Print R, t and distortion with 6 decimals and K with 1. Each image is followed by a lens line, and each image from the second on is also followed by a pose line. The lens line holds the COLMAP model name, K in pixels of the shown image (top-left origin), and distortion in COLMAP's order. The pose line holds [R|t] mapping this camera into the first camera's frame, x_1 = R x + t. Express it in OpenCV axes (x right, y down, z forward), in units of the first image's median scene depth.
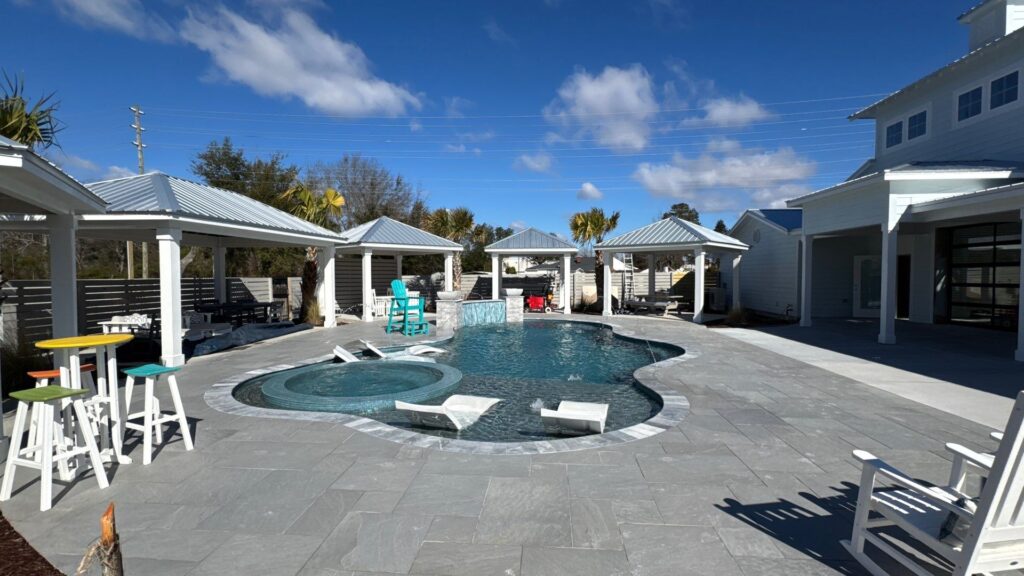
lens RADIAL K [[495.3, 0, 512.0], [0, 495.3, 288.0], [0, 0, 1]] dist [0.023398, 0.000304]
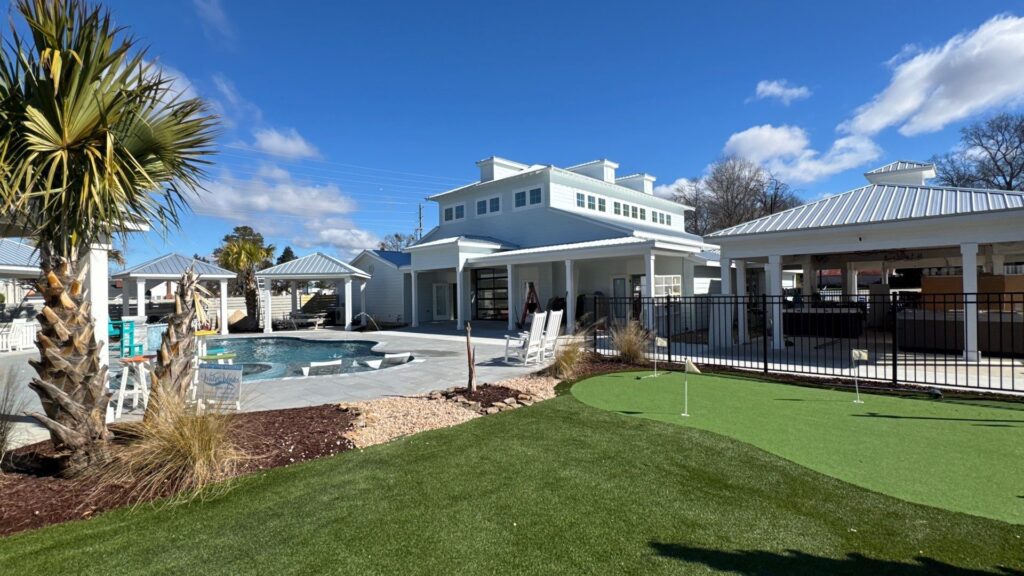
lens RADIAL K [[495.3, 0, 512.0], [0, 495.3, 288.0], [0, 0, 1]] dist [0.023398, 0.000304]
pose [[0.645500, -0.005004, 0.763744, -0.343737], [0.039454, 0.998862, -0.026801, 0.004447], [-0.762740, 0.047433, 0.644963, -0.220736]]
